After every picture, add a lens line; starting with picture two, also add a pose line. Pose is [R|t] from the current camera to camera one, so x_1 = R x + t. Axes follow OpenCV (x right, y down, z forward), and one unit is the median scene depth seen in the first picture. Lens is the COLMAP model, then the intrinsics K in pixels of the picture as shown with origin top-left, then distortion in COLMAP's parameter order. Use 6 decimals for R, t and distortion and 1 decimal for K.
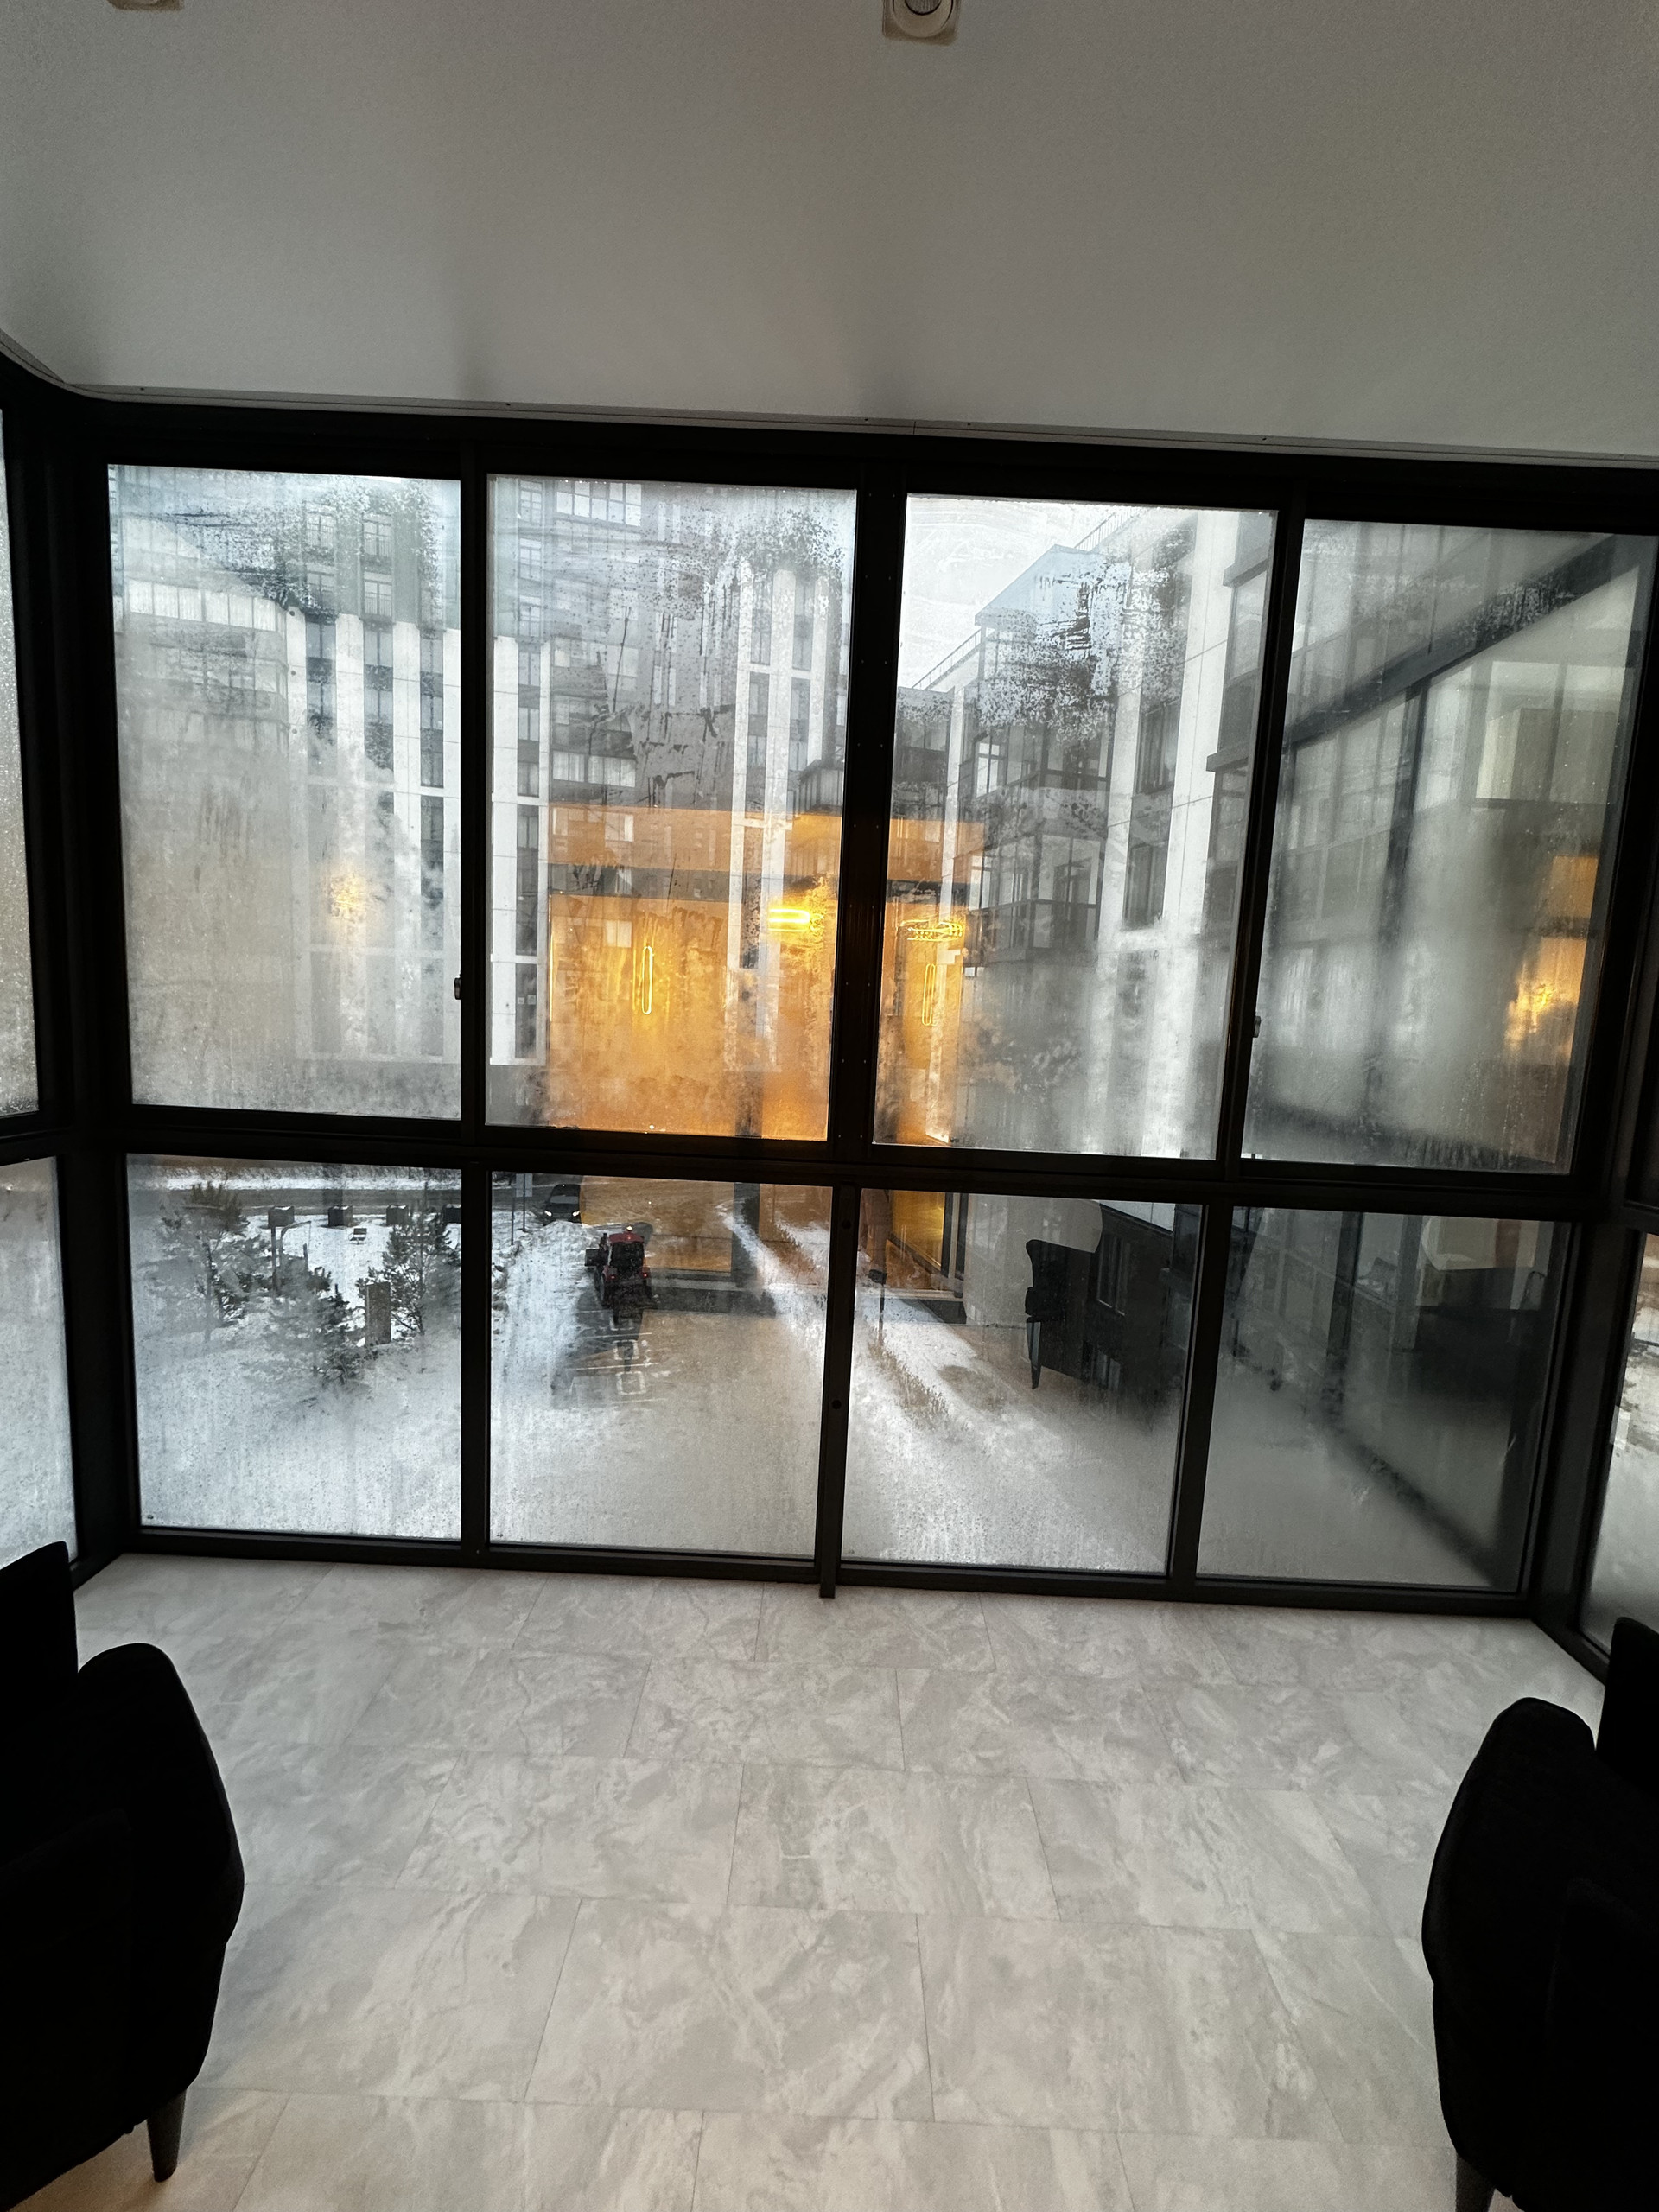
lens RADIAL K [[886.2, 0, 835.5], [0, 886.2, 1102.9], [0, 0, 1]] dist [0.000956, -0.000010]
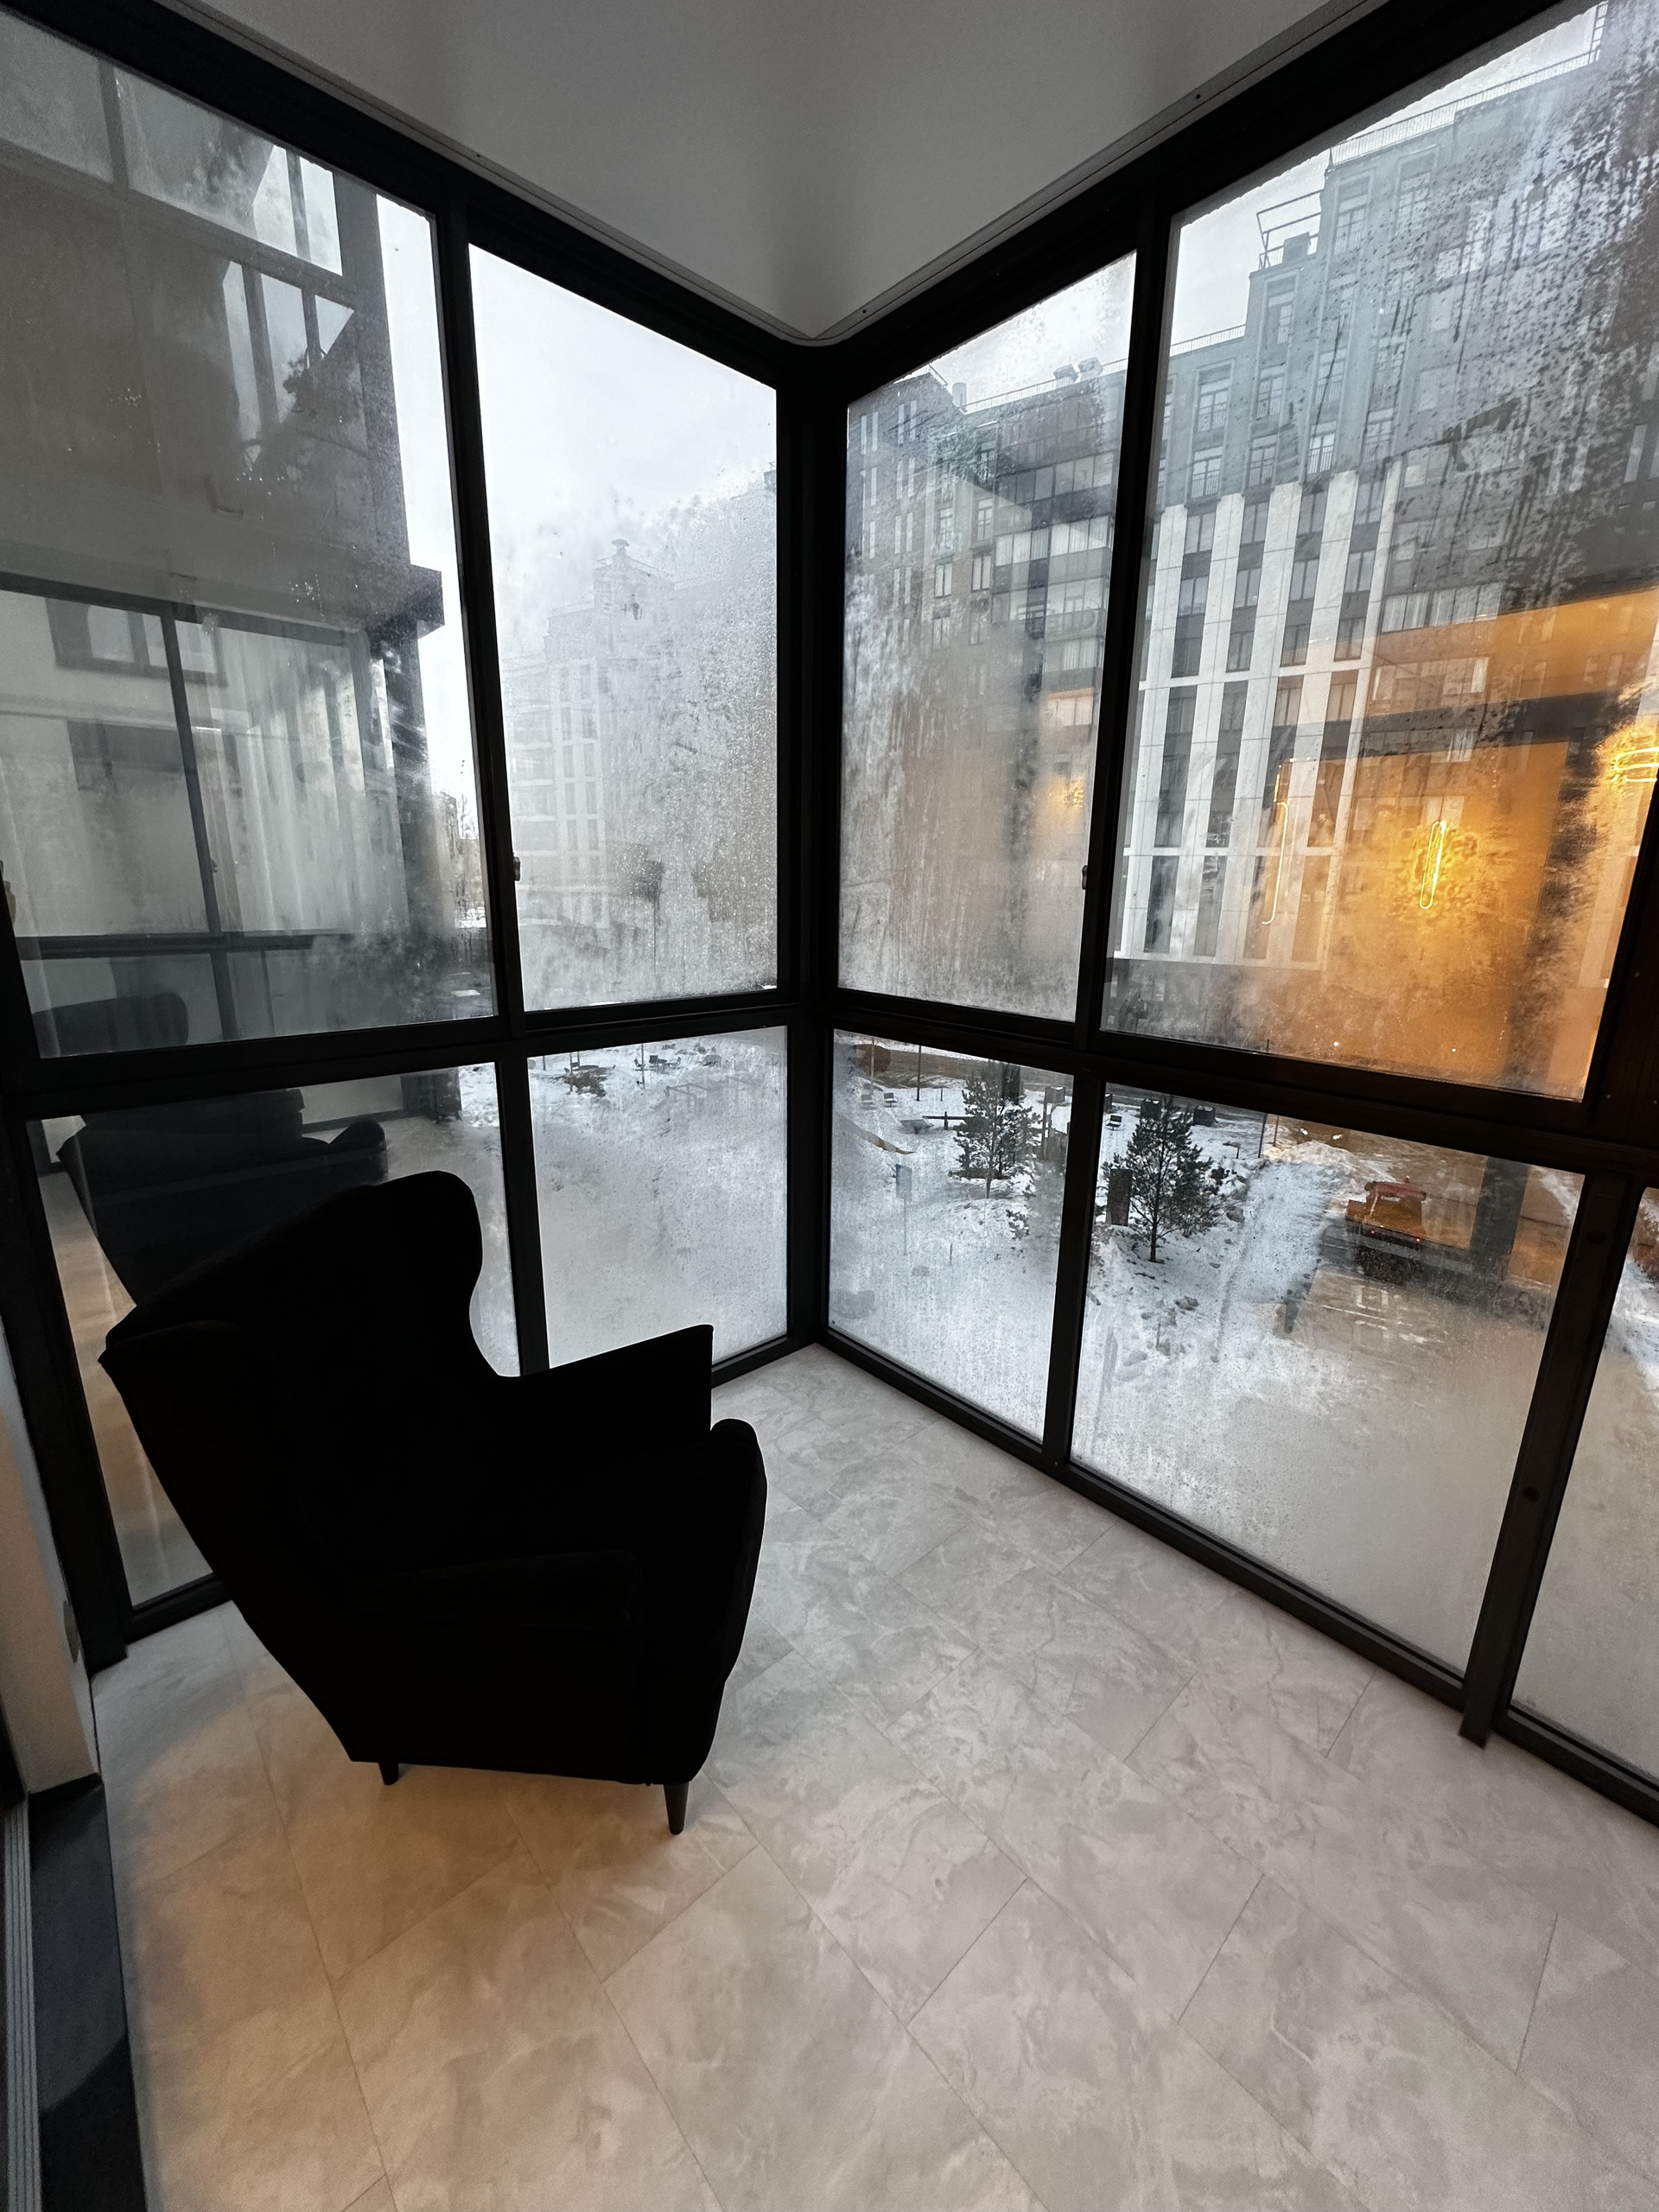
lens RADIAL K [[886.2, 0, 835.5], [0, 886.2, 1102.9], [0, 0, 1]] dist [0.000956, -0.000010]
pose [[0.678202, 0.145258, -0.720377, 0.082731], [-0.065253, 0.988301, 0.137850, -0.008633], [0.731973, -0.046483, 0.679746, 0.173734]]
